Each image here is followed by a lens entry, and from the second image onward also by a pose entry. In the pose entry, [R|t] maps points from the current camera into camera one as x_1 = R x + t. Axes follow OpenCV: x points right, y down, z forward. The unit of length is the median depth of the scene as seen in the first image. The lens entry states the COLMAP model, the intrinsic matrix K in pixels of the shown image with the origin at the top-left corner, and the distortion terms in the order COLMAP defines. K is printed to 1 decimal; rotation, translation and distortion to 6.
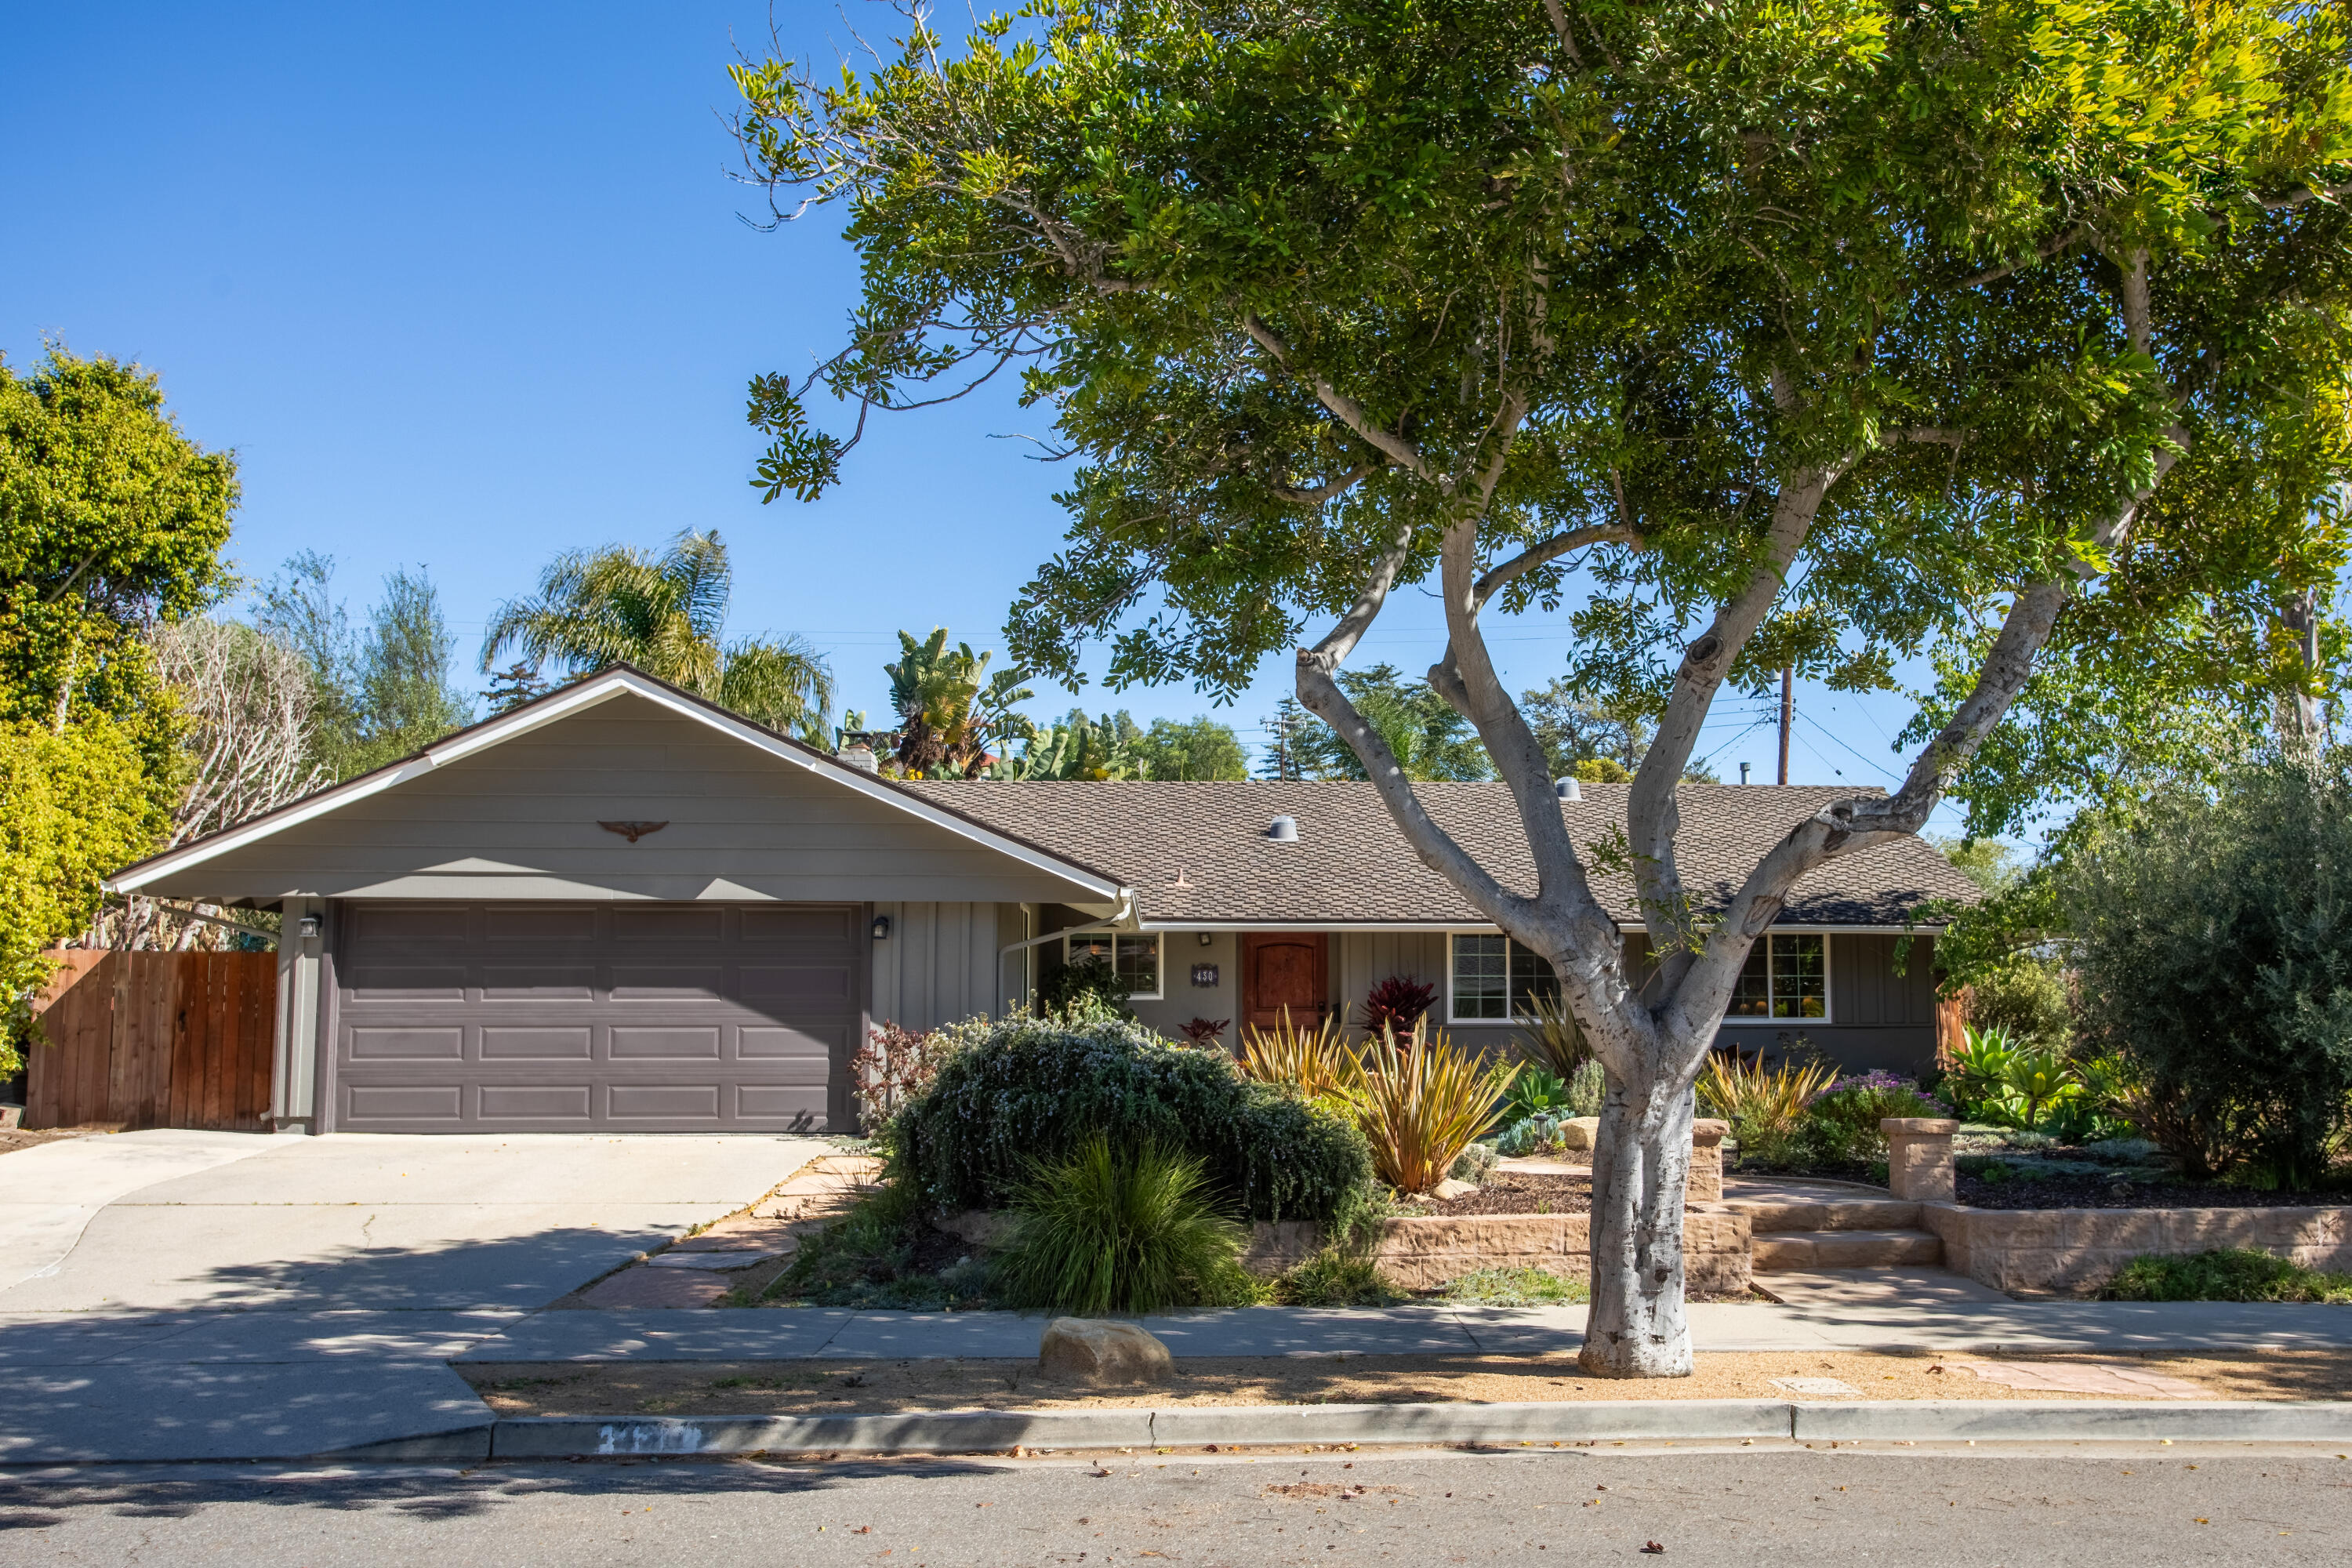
lens RADIAL K [[2139.3, 0, 1323.4], [0, 2139.3, 823.6], [0, 0, 1]] dist [-0.003427, -0.003097]
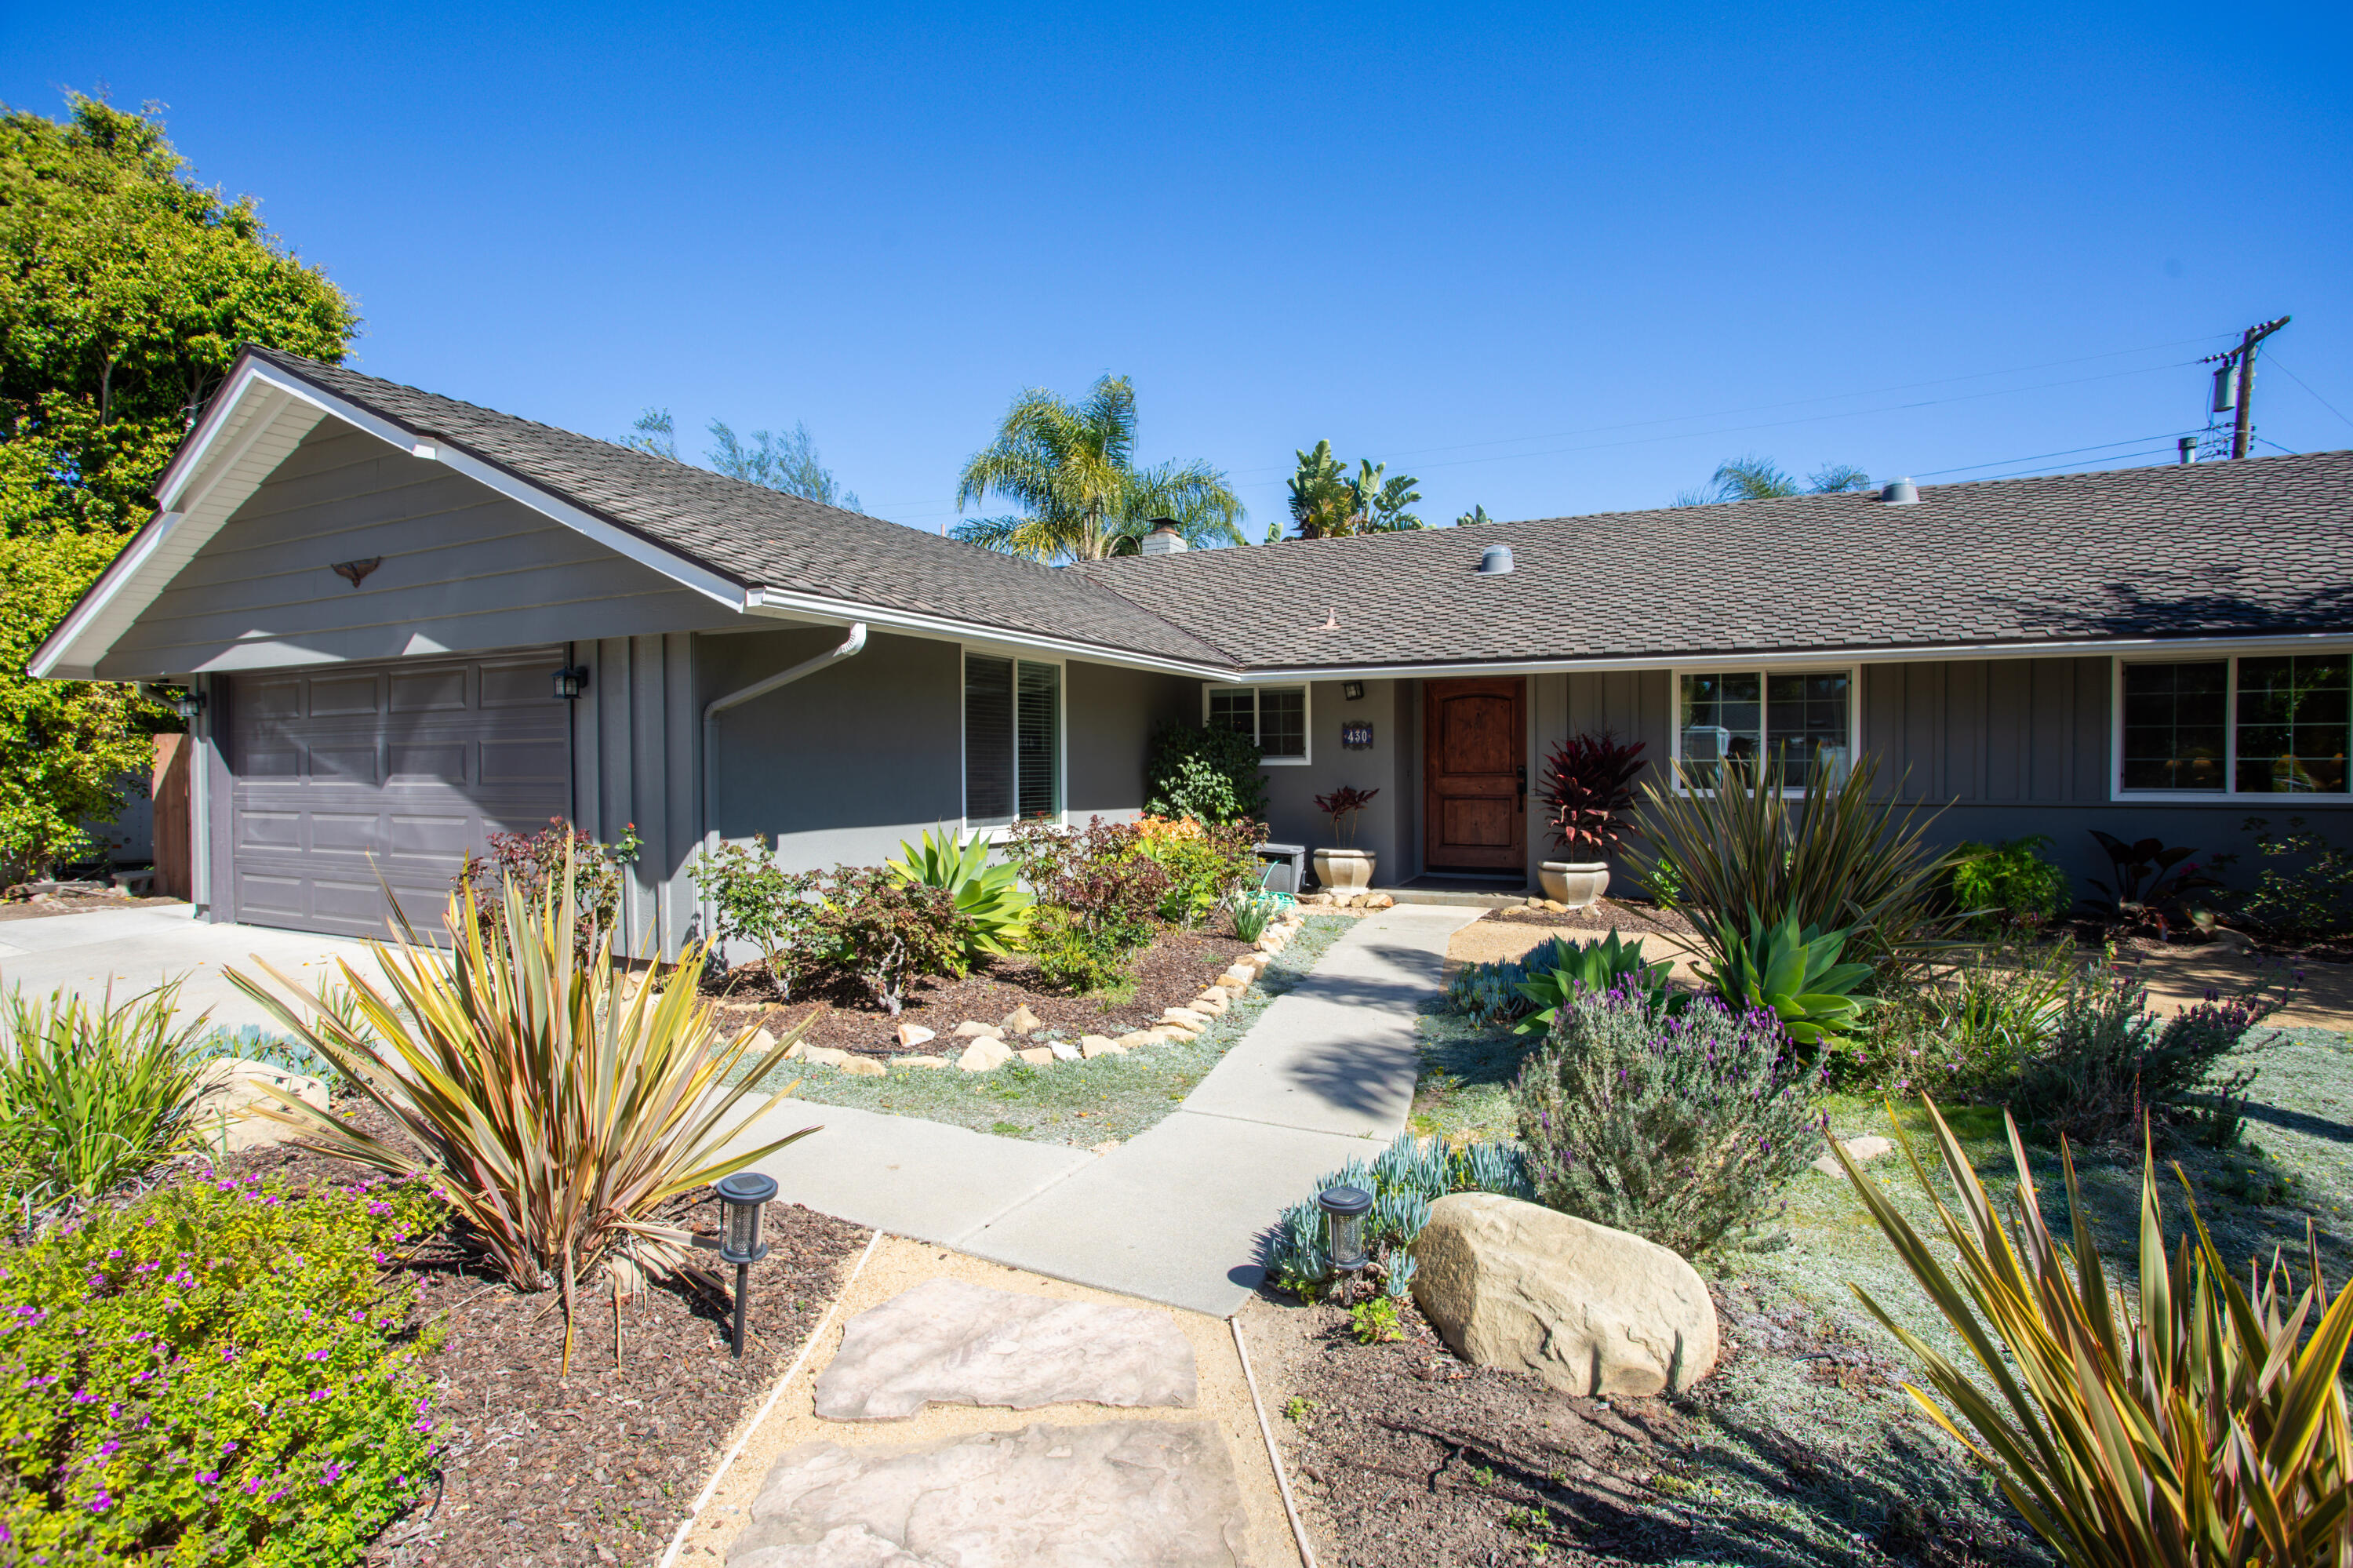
lens RADIAL K [[1147.2, 0, 1176.5], [0, 1147.2, 784.0], [0, 0, 1]] dist [-0.065433, 0.027074]
pose [[0.859121, 0.008464, -0.511703, 0.116056], [0.051490, 0.993360, 0.102880, 0.041548], [0.509176, -0.114734, 0.852981, 0.600611]]
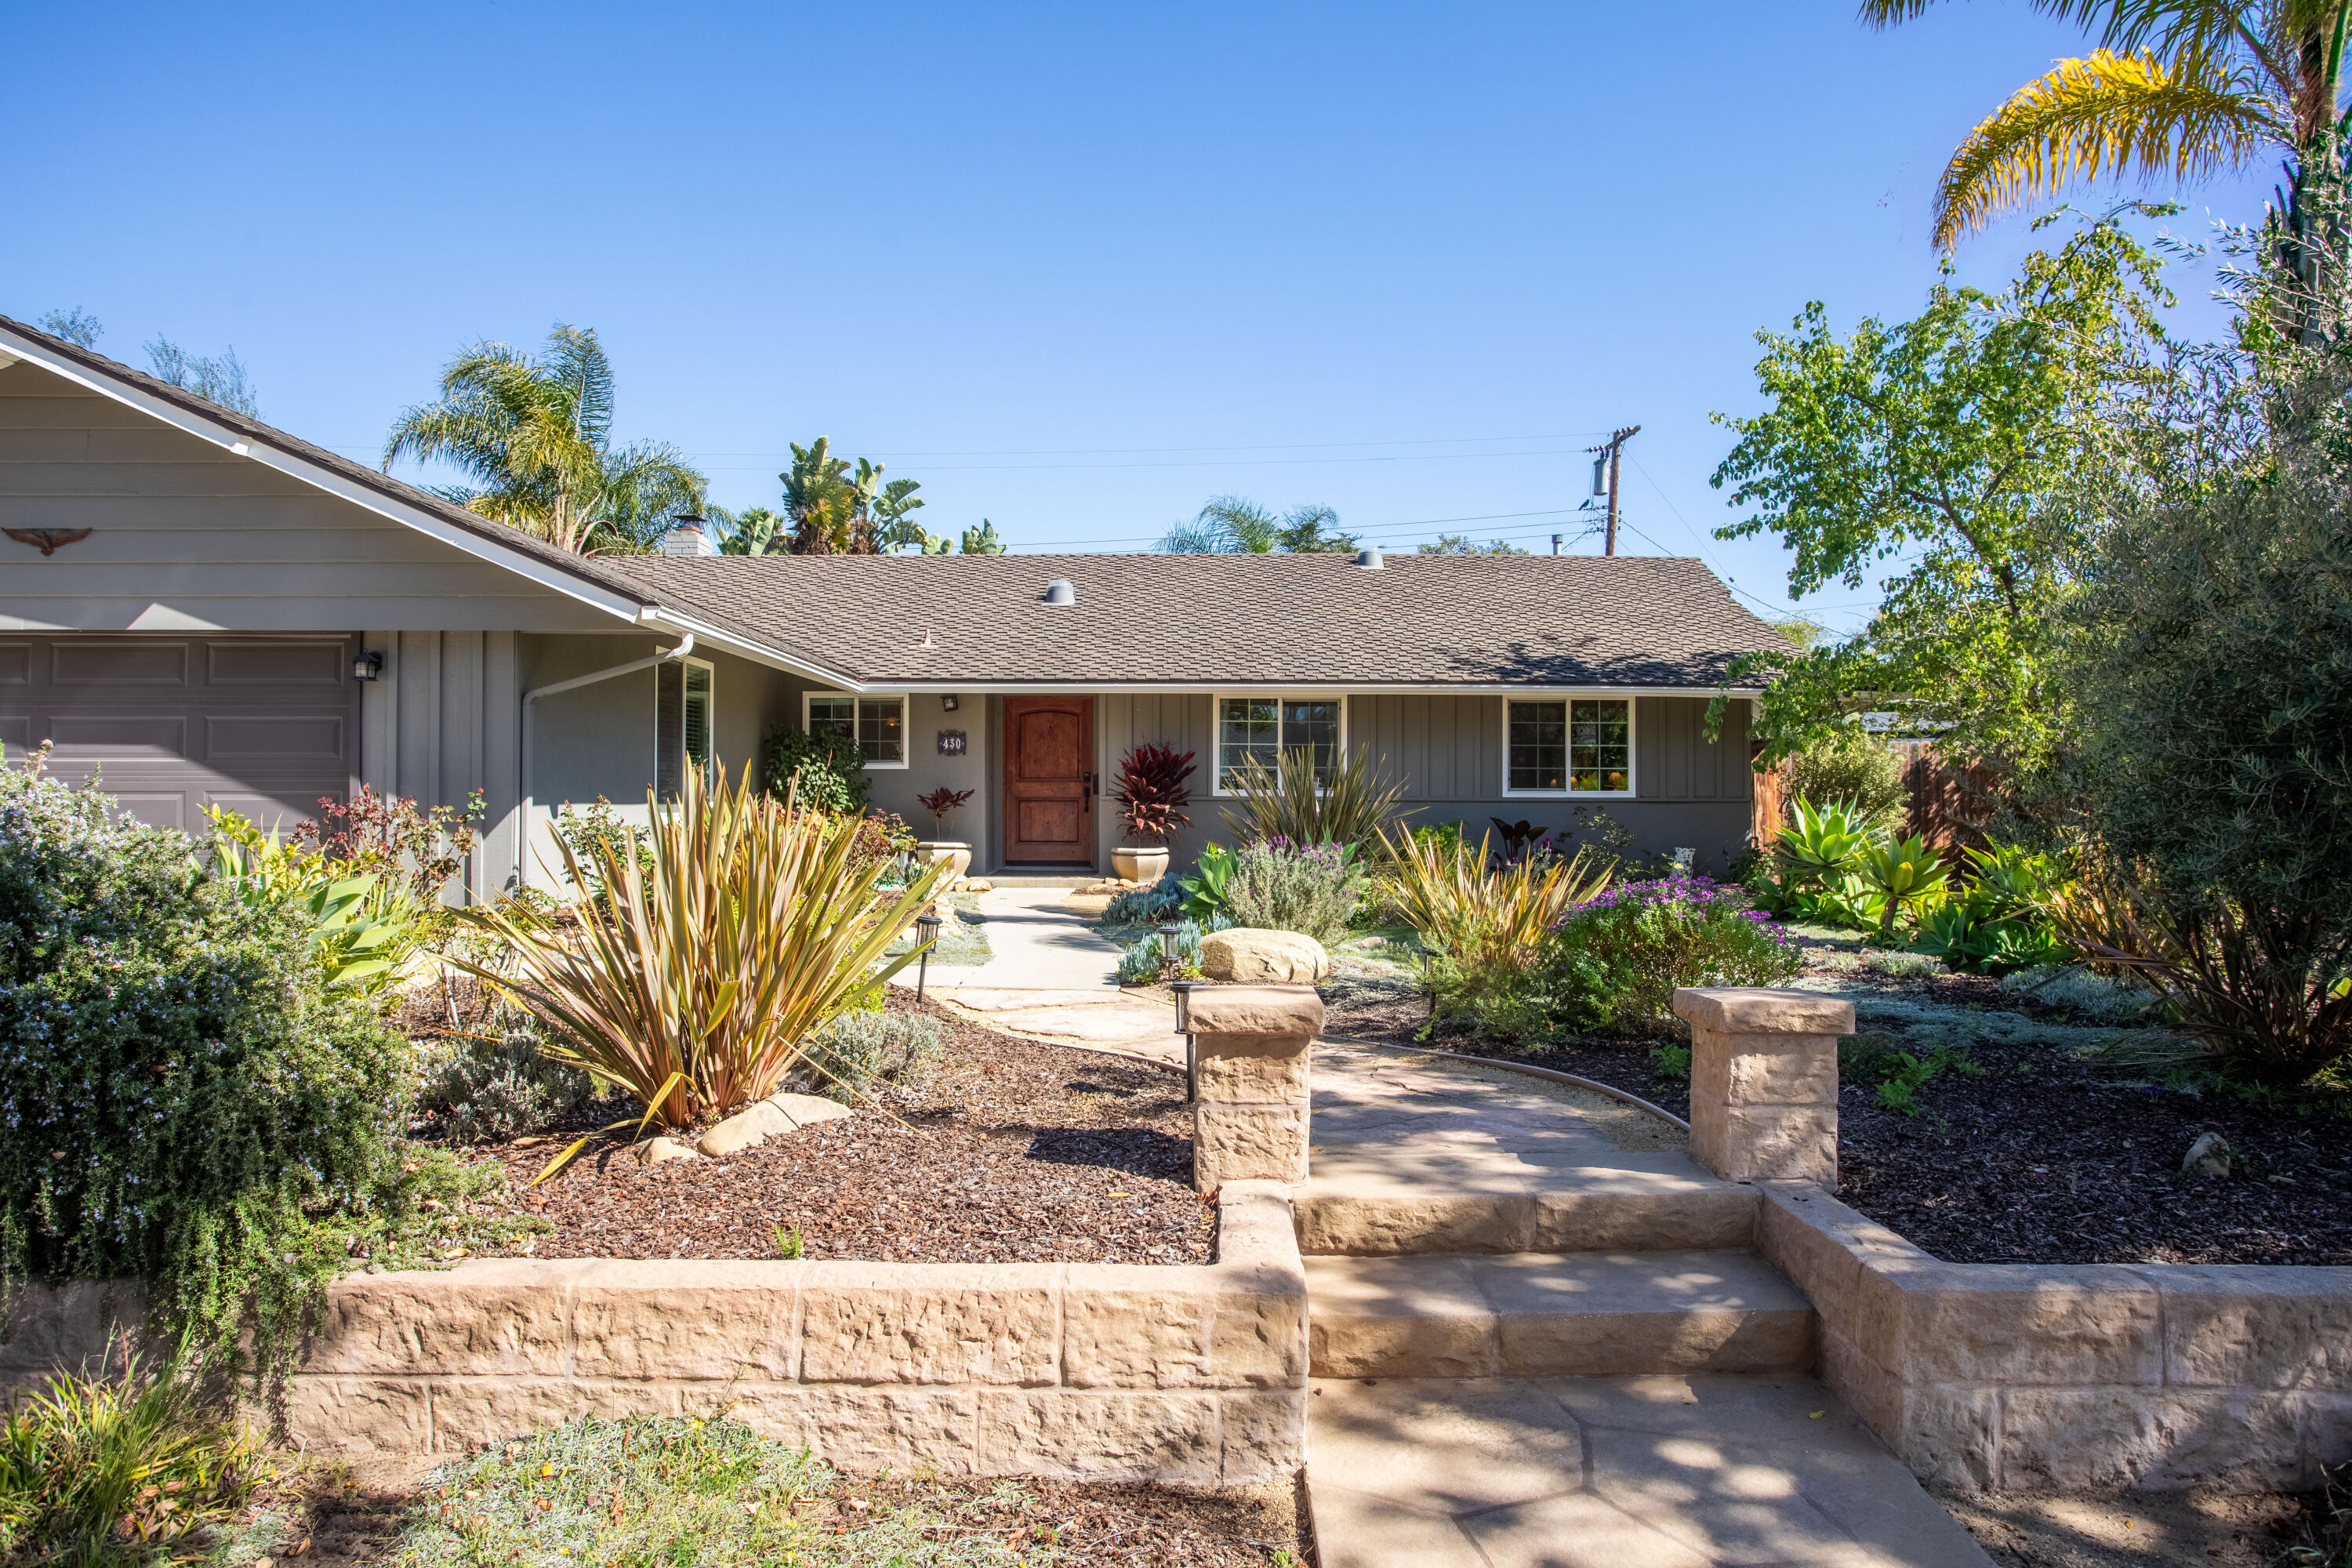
lens RADIAL K [[1468.0, 0, 1176.0], [0, 1468.0, 784.0], [0, 0, 1]] dist [-0.070987, 0.073660]
pose [[0.996188, 0.004477, -0.087113, 0.101259], [0.002721, 0.996601, 0.082336, 0.037593], [0.087186, -0.082260, 0.992790, 0.383166]]
